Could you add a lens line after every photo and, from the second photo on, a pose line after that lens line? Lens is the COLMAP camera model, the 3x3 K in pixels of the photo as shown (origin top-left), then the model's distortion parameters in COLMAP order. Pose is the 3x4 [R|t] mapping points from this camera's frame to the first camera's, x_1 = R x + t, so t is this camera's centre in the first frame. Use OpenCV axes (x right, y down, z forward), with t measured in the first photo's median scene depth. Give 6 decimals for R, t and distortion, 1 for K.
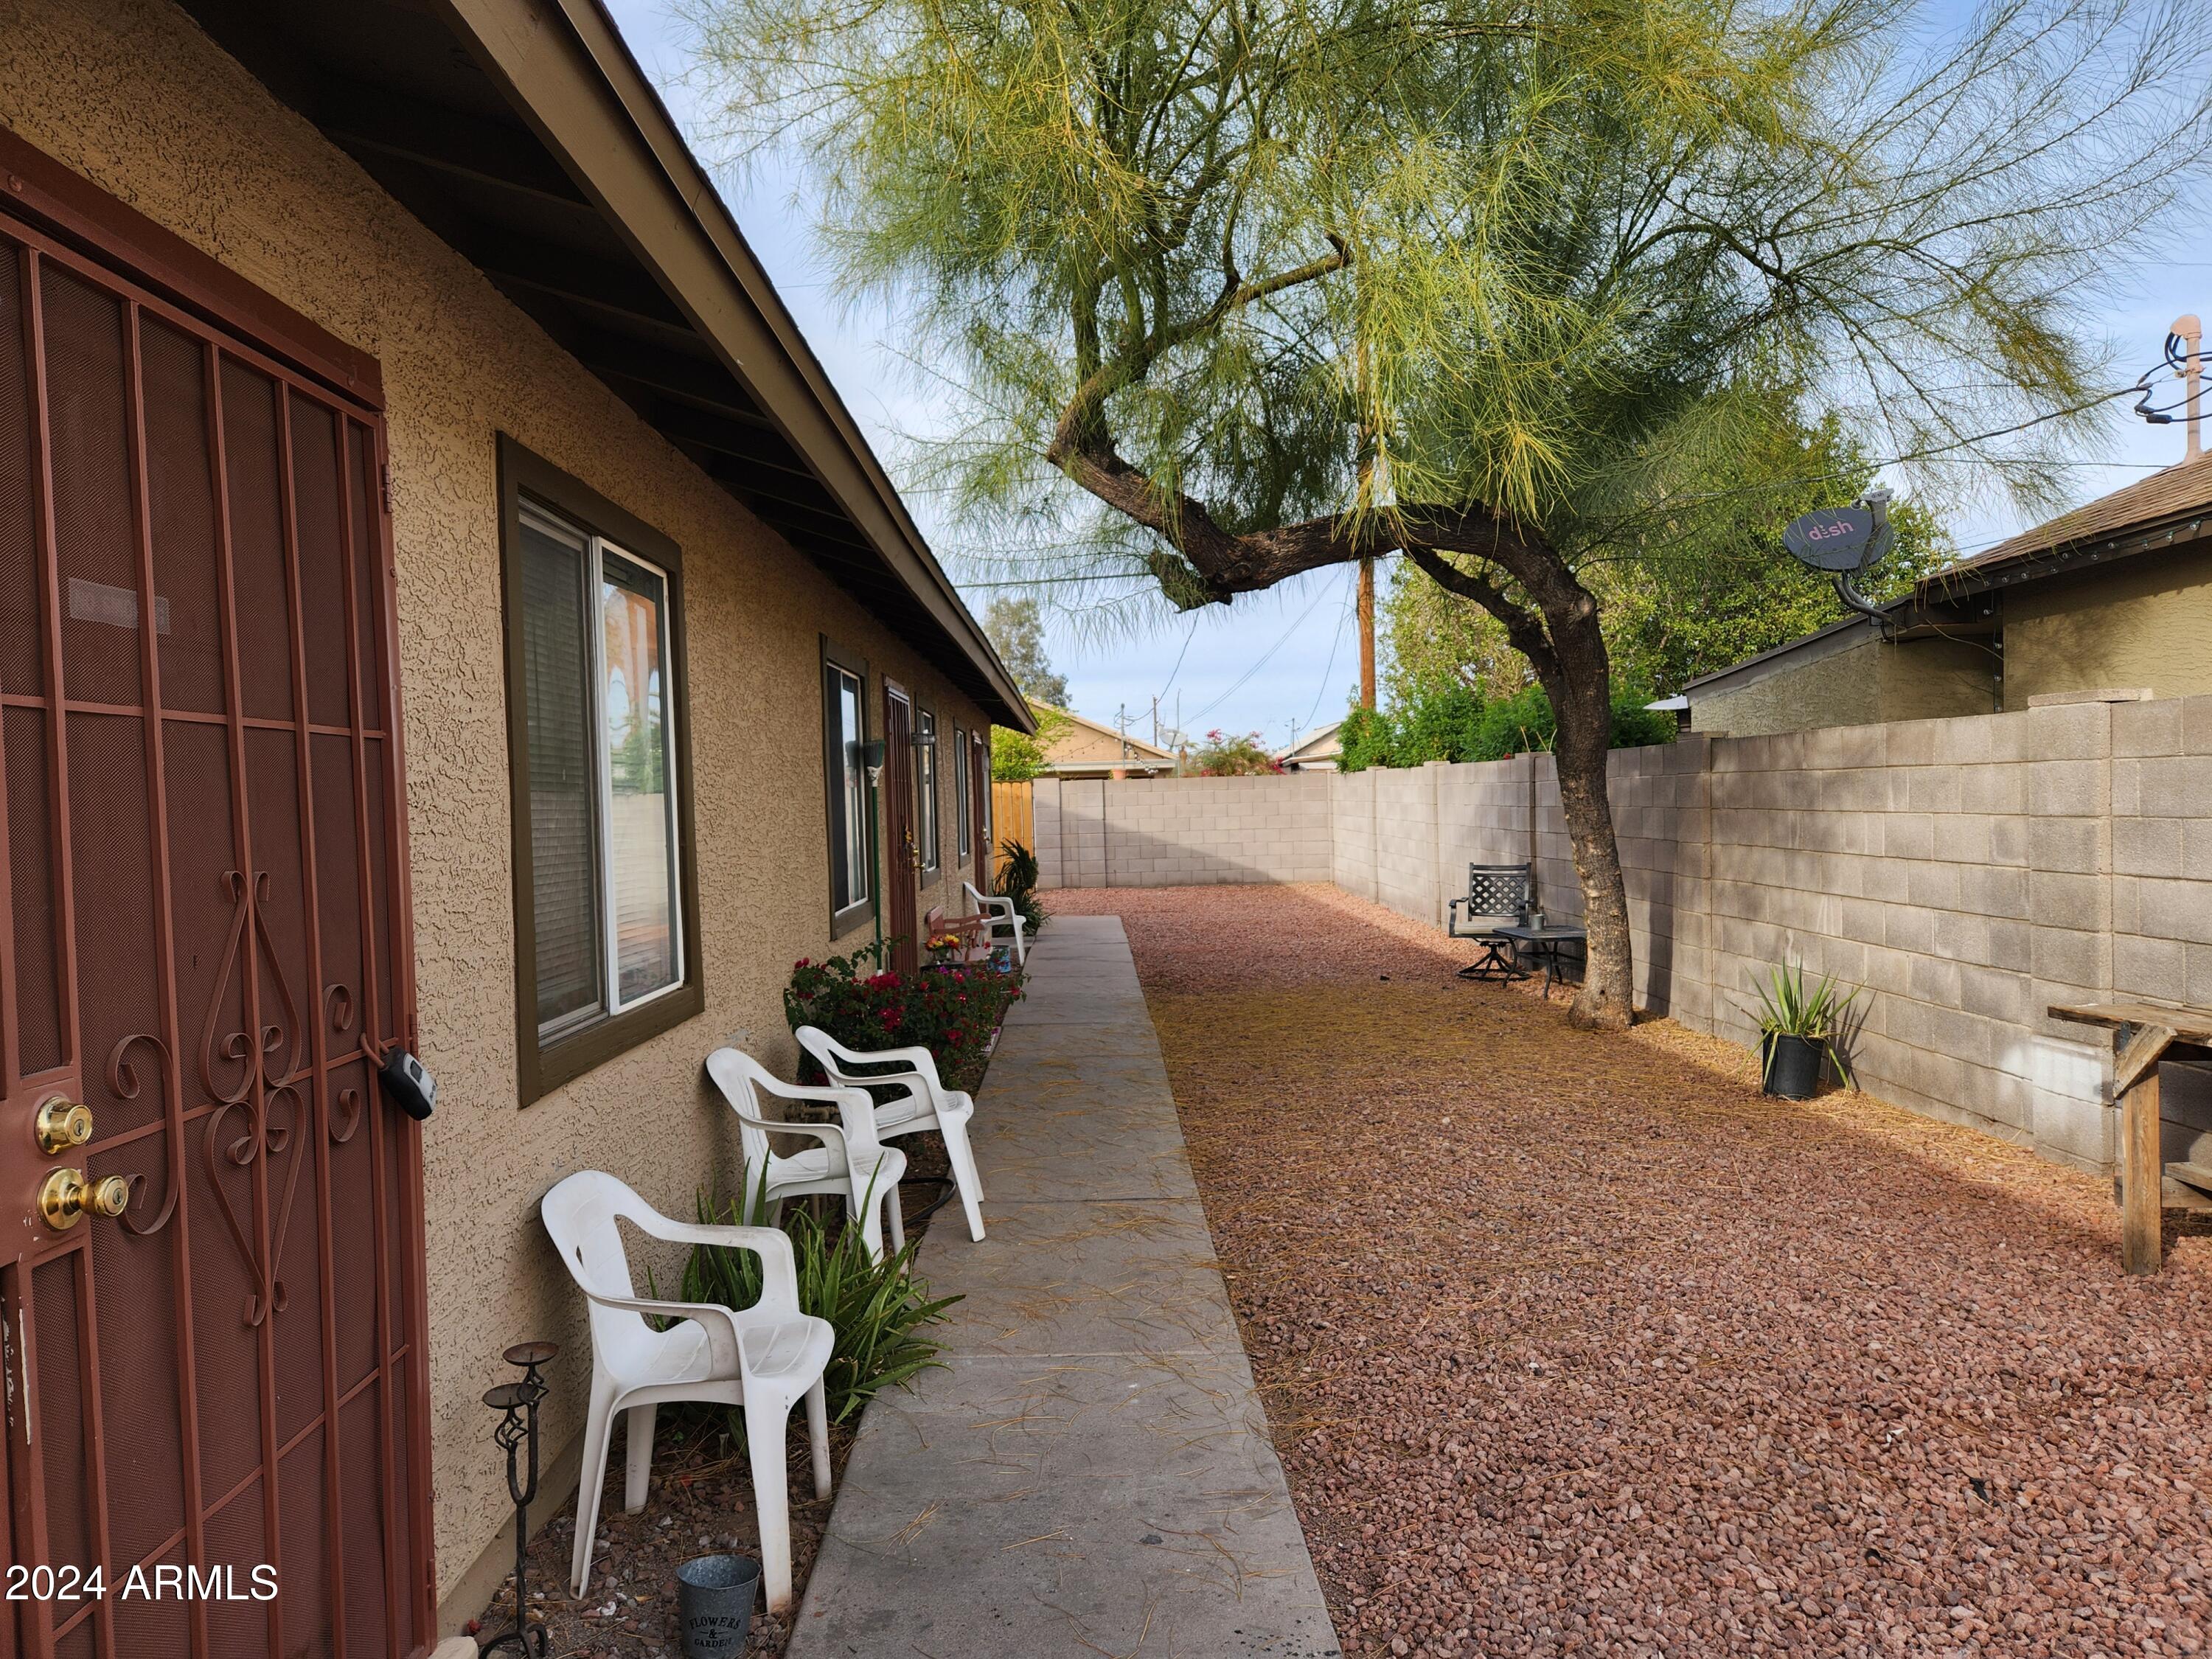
lens RADIAL K [[1326.0, 0, 1102.9], [0, 1326.0, 833.3], [0, 0, 1]] dist [0.015731, 0.001022]
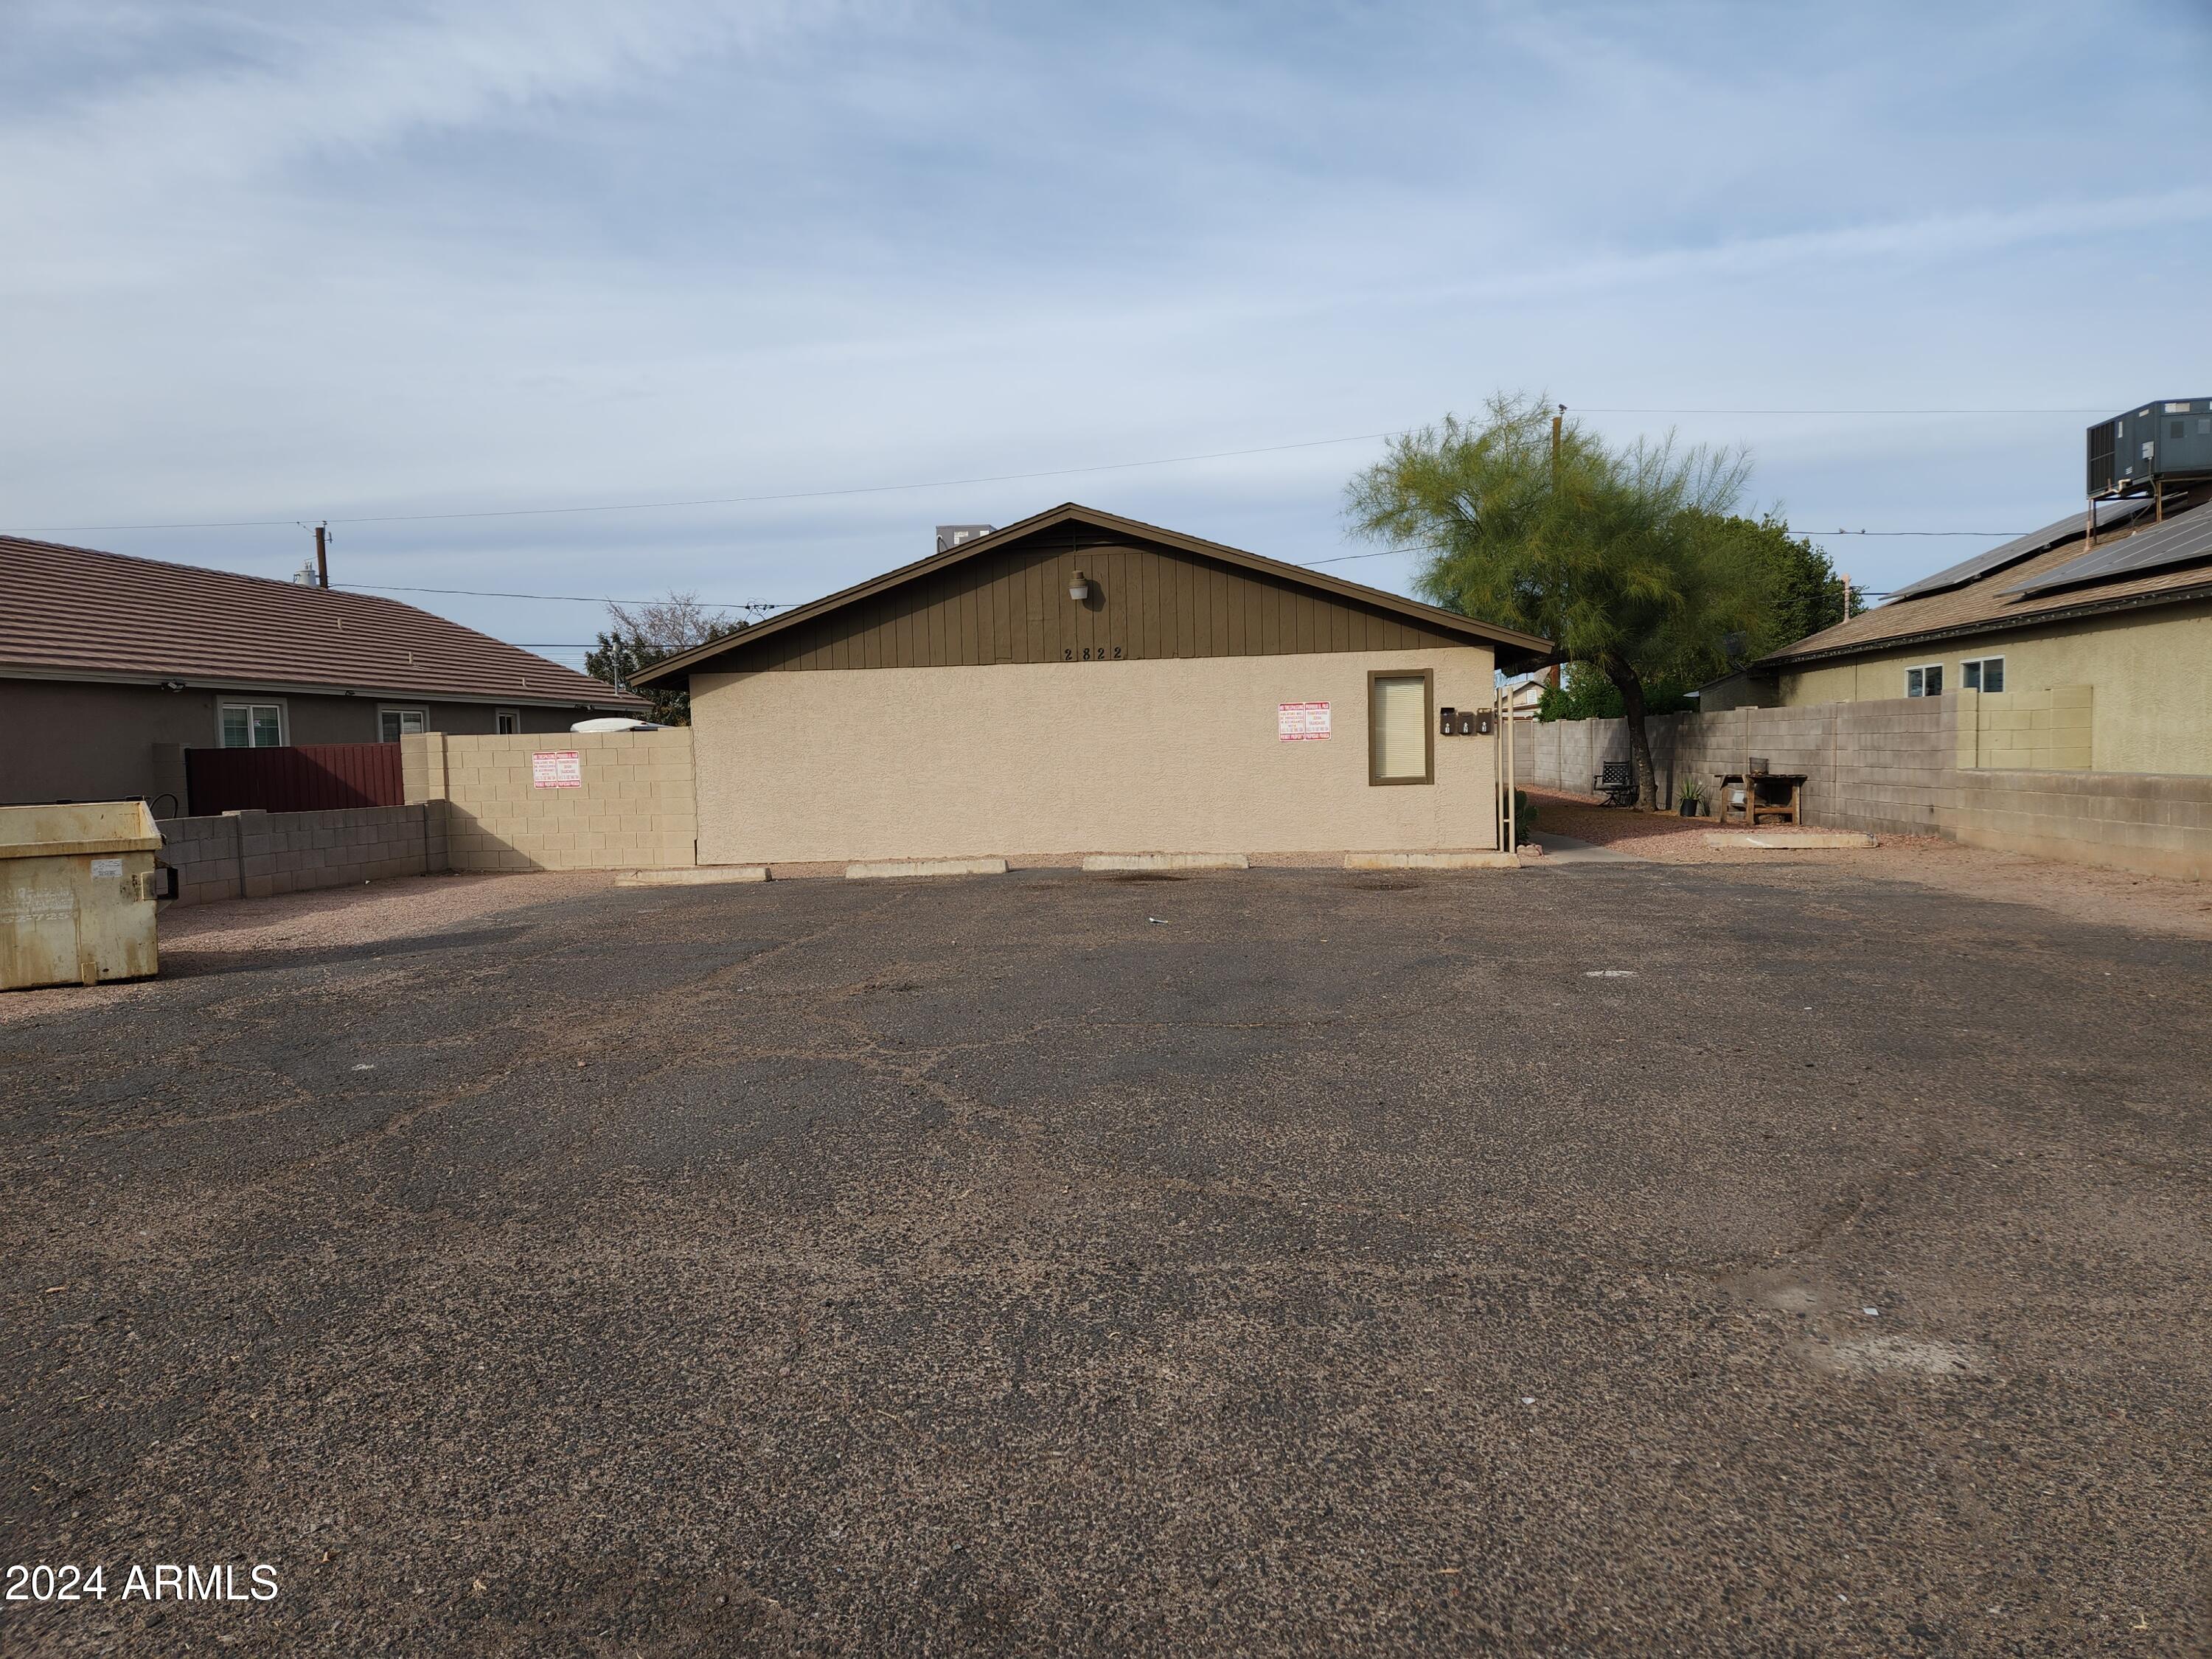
lens RADIAL K [[1326.0, 0, 1108.0], [0, 1326.0, 829.7], [0, 0, 1]] dist [0.015731, 0.001022]
pose [[0.993706, 0.006315, -0.111845, -0.213550], [-0.001863, 0.999204, 0.039861, 0.031235], [0.112008, -0.039401, 0.992926, -0.920875]]
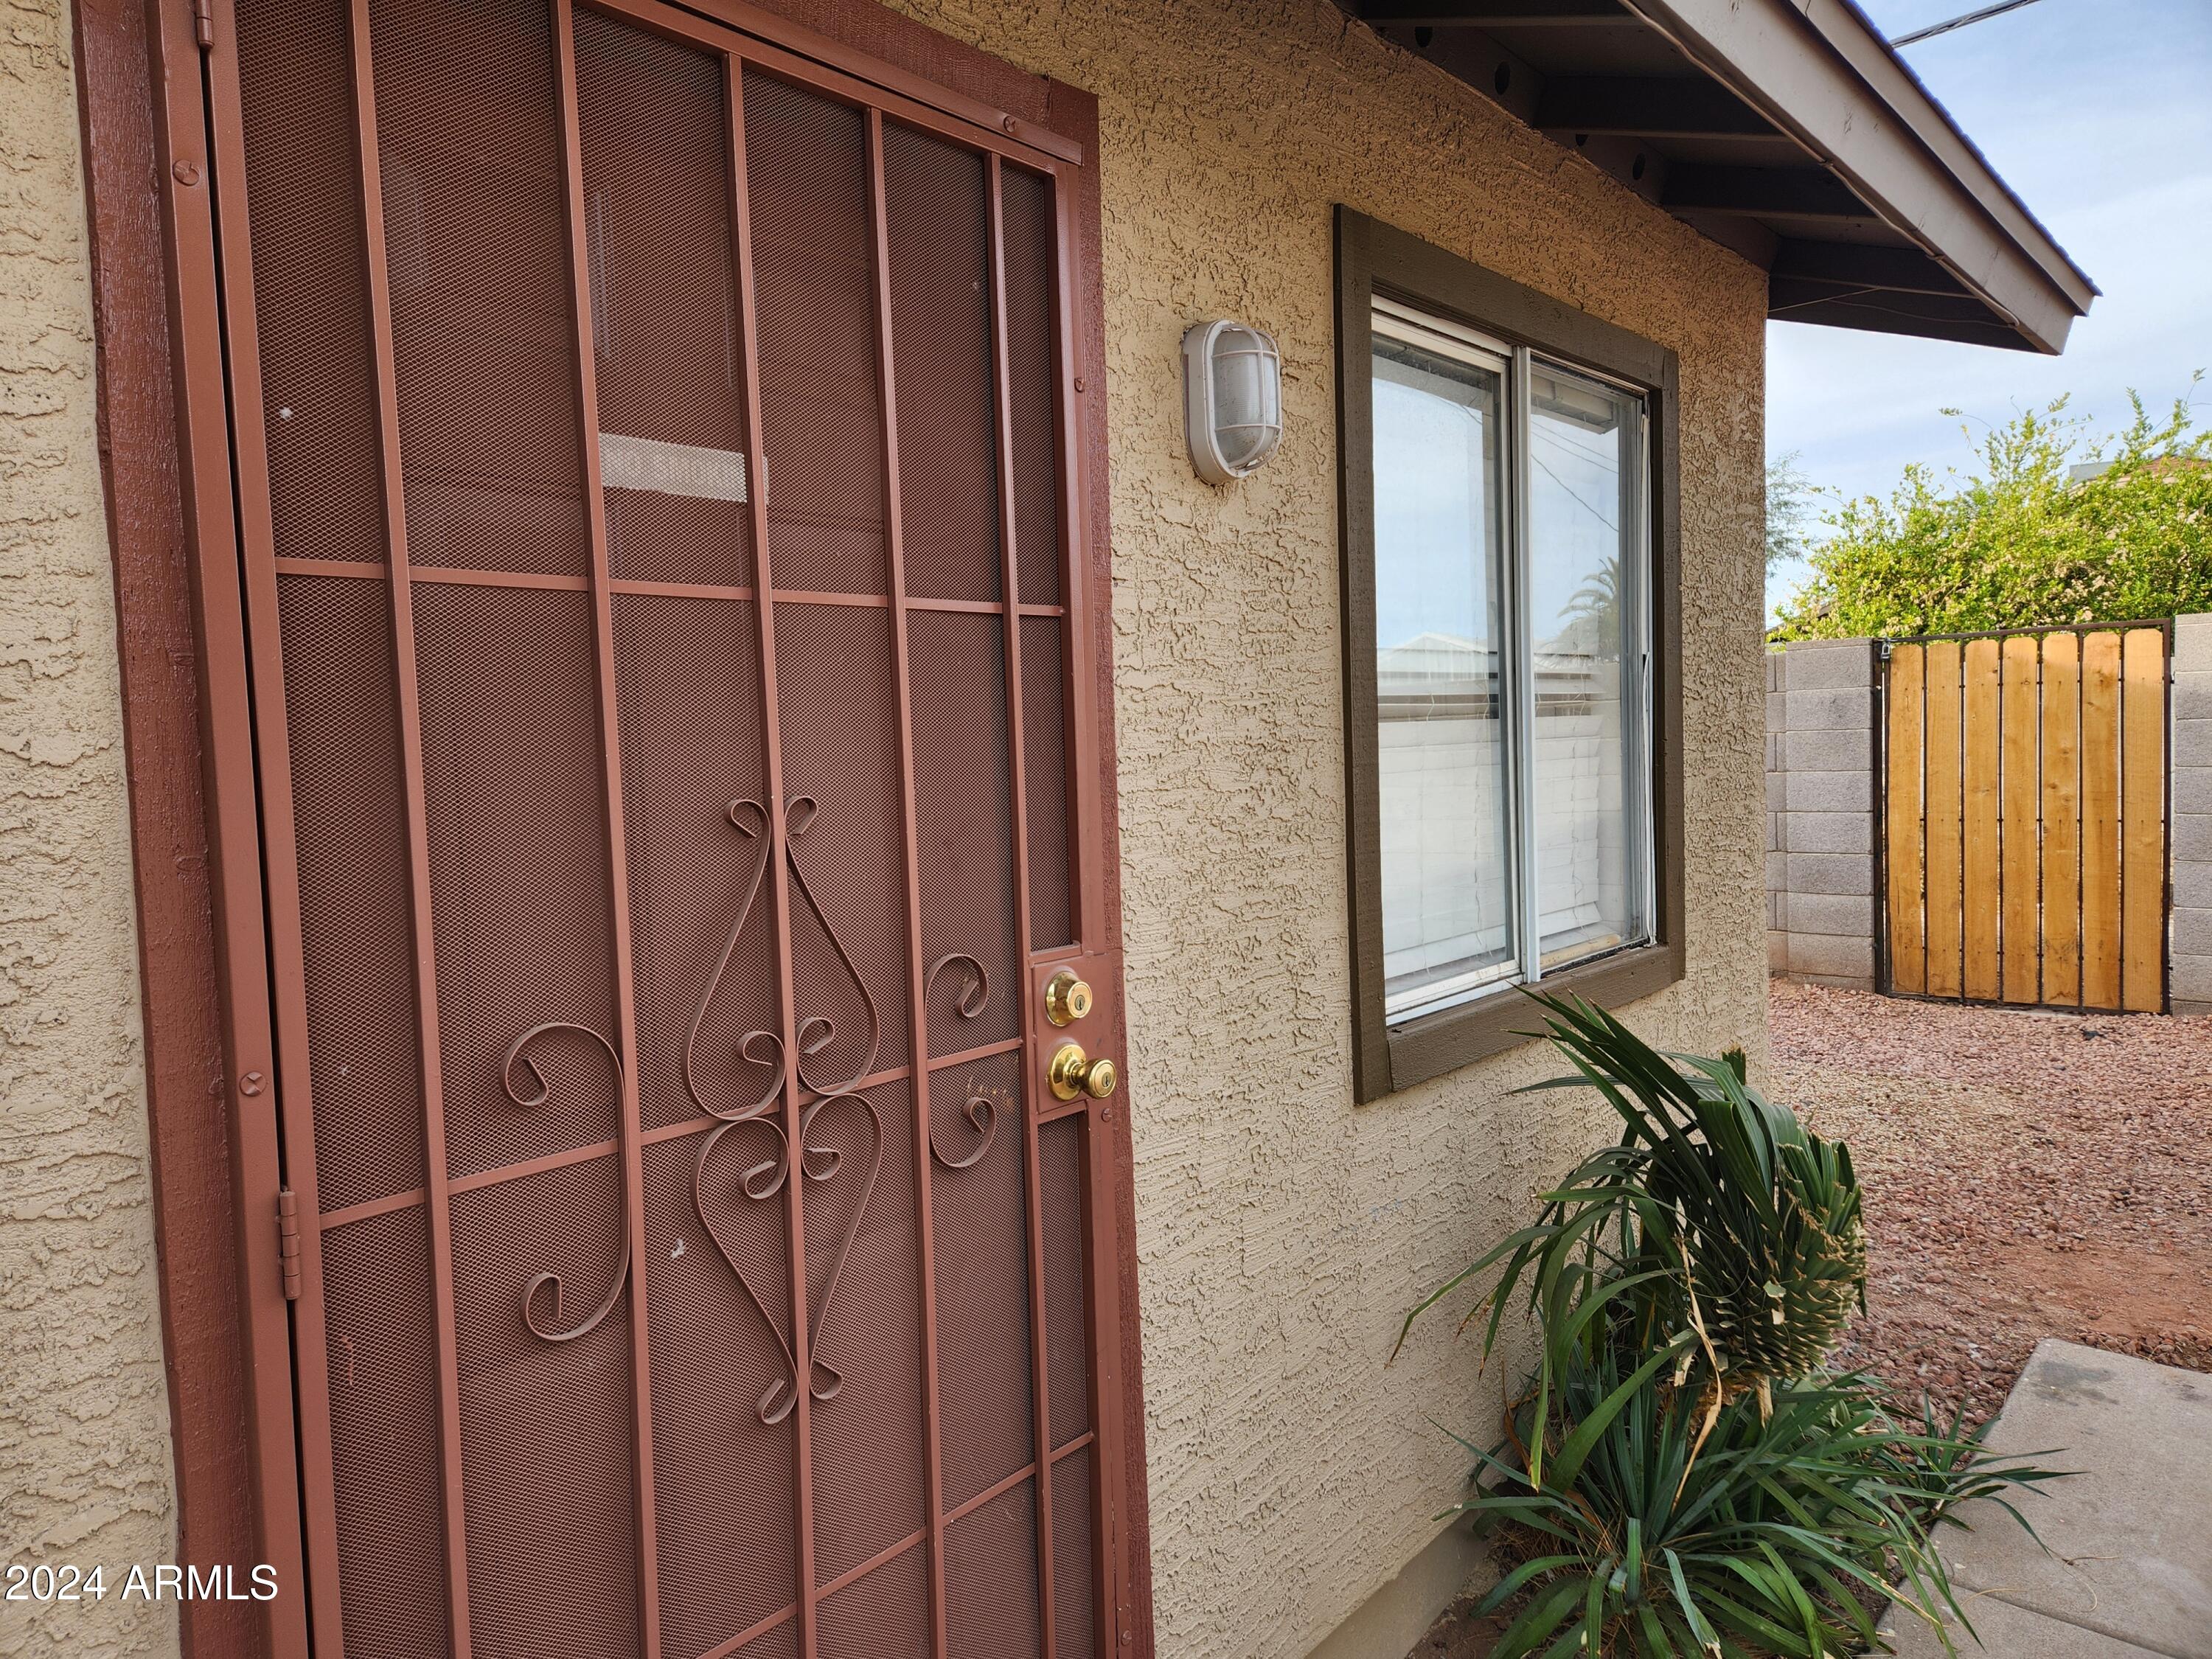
lens RADIAL K [[1326.0, 0, 1106.3], [0, 1326.0, 808.7], [0, 0, 1]] dist [0.015731, 0.001022]
pose [[0.705114, 0.051995, -0.707185, -0.005892], [-0.013541, 0.998114, 0.059883, -0.013268], [0.708964, -0.032649, 0.704488, 0.631562]]
